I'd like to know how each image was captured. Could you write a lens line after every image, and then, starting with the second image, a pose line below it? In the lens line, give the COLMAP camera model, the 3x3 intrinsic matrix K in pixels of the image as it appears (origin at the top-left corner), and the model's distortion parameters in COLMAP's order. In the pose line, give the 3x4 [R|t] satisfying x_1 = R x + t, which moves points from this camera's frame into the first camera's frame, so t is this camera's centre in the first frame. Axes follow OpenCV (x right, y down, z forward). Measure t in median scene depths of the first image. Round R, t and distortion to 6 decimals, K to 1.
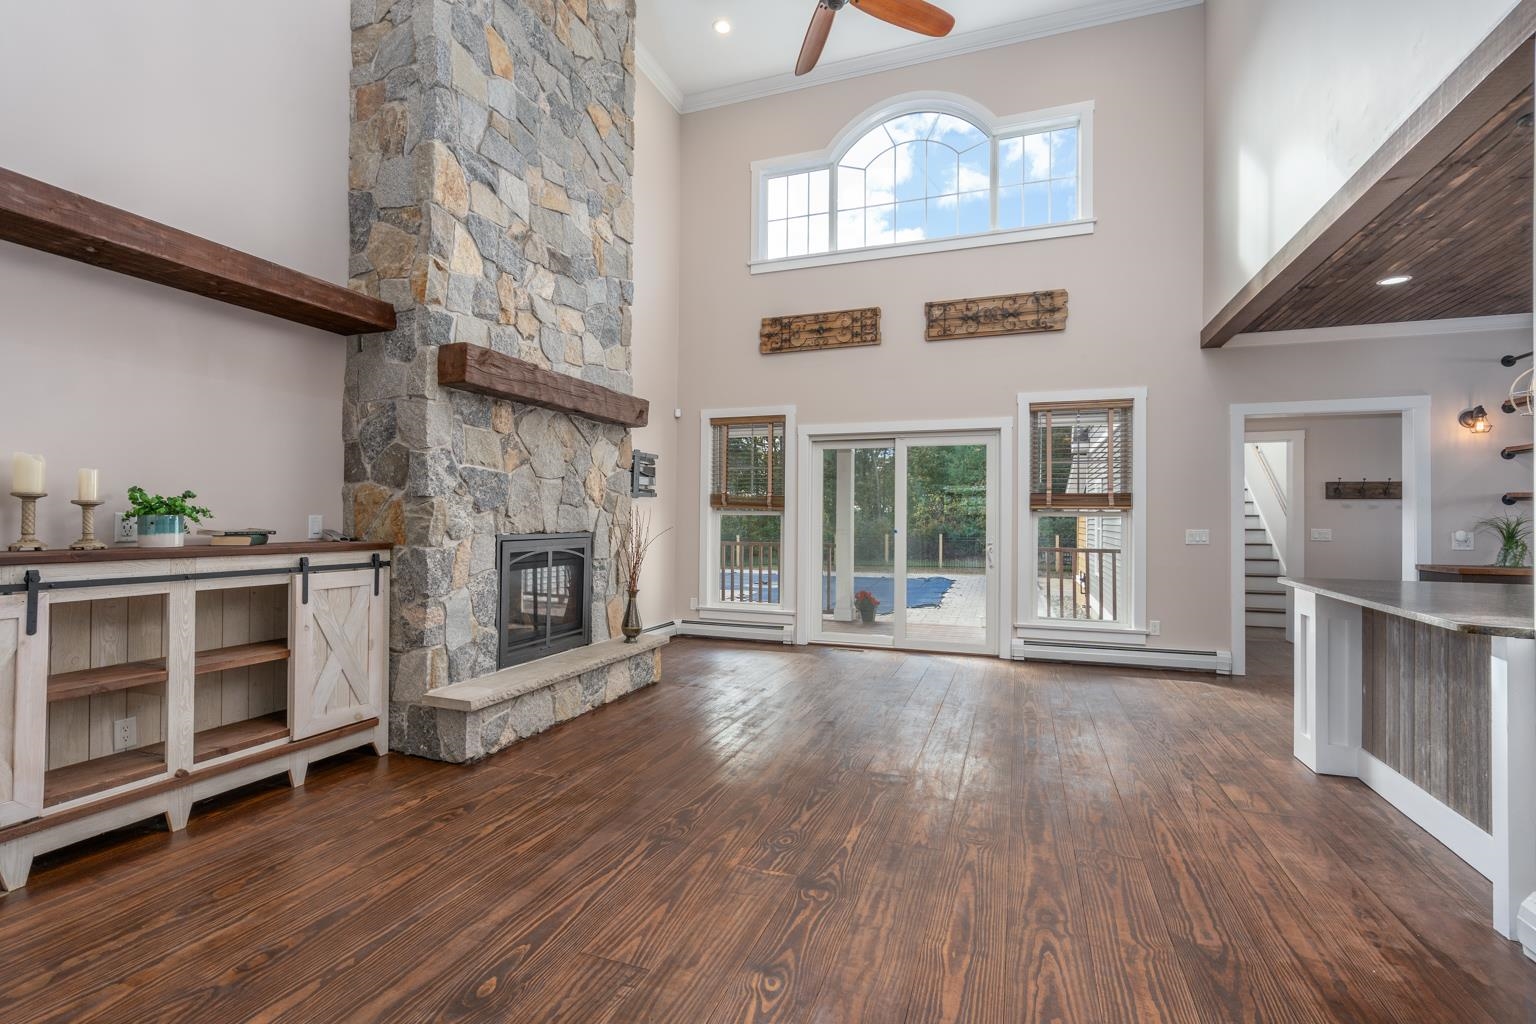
lens RADIAL K [[700.0, 0, 765.2], [0, 700.0, 514.2], [0, 0, 1]] dist [0.000080, 0.000322]
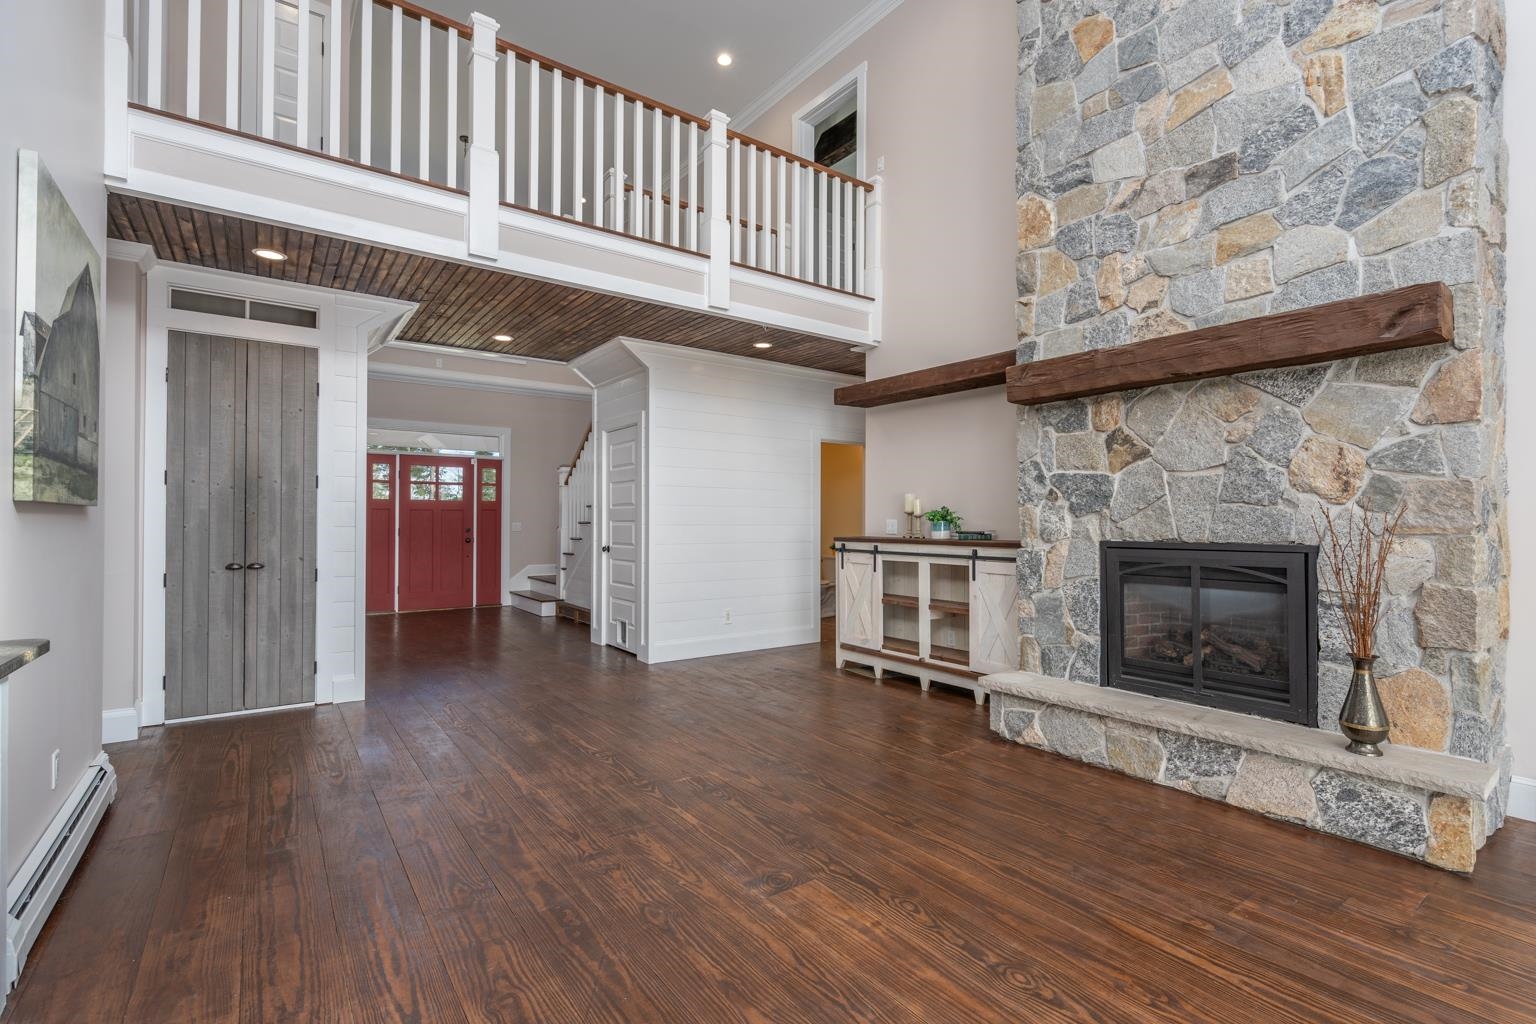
lens RADIAL K [[700.0, 0, 765.2], [0, 700.0, 514.2], [0, 0, 1]] dist [0.000080, 0.000322]
pose [[-0.561795, -0.016694, -0.827108, 0.790280], [0.000713, 0.999786, -0.020663, 0.016930], [0.827276, -0.012198, -0.561663, 1.418007]]
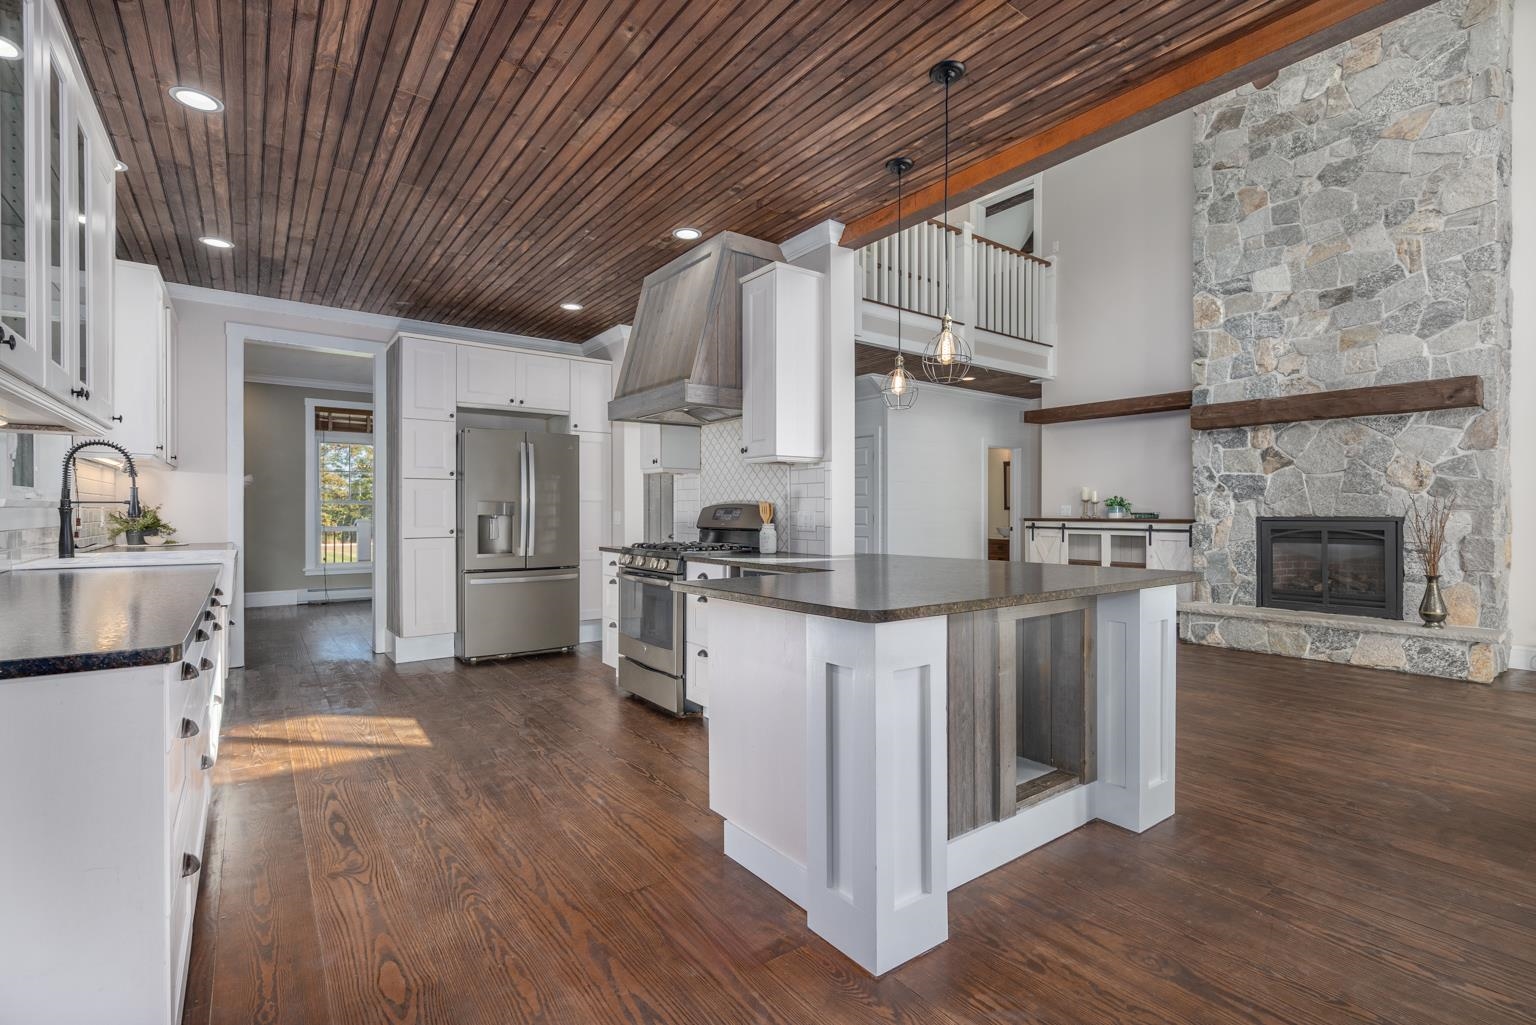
lens RADIAL K [[700.9, 0, 768.0], [0, 700.9, 512.5], [0, 0, 1]] dist [0.000980, 0.000215]
pose [[-0.553286, -0.009627, -0.832935, 1.778574], [0.000735, 0.999927, -0.012046, 0.047783], [0.832991, -0.007277, -0.553239, 1.176883]]
